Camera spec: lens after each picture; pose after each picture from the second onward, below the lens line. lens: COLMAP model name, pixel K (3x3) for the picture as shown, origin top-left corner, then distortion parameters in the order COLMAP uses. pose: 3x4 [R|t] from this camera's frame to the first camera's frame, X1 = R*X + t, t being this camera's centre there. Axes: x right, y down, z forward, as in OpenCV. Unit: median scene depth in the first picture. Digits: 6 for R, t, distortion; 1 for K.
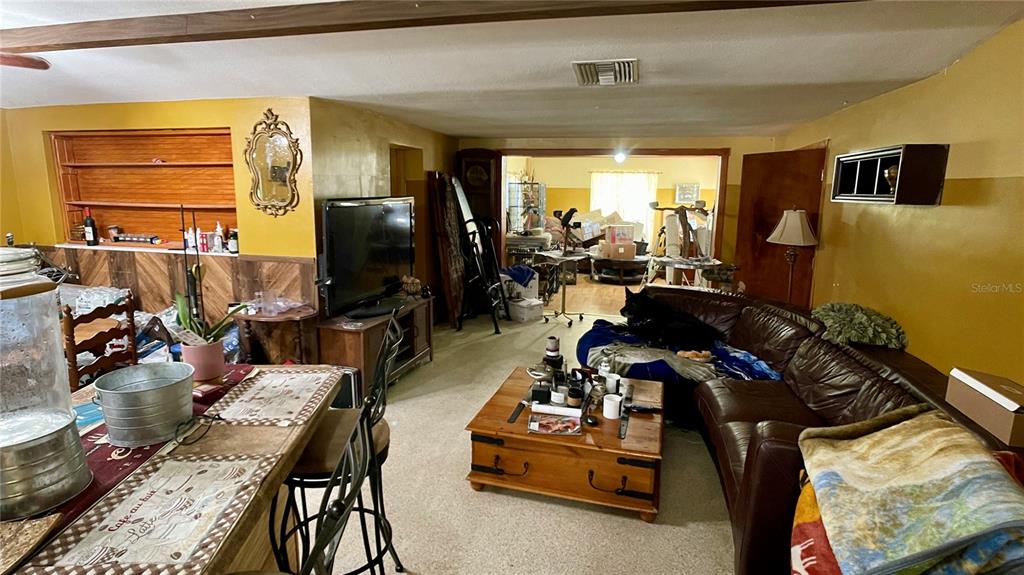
lens RADIAL K [[522.1, 0, 515.3], [0, 522.1, 292.5], [0, 0, 1]] dist [-0.027612, 0.000660]
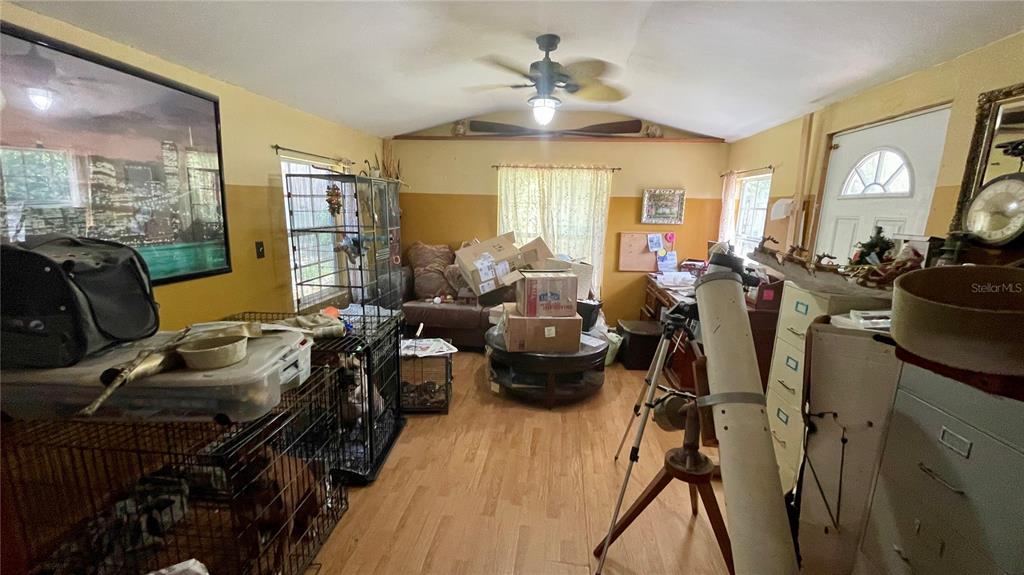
lens RADIAL K [[402.9, 0, 512.0], [0, 402.9, 287.5], [0, 0, 1]] dist [-0.017078, -0.000036]
pose [[0.994710, -0.014499, 0.101696, 0.119254], [0.014620, 0.999893, -0.000444, -0.102625], [-0.101679, 0.001928, 0.994815, 0.577215]]
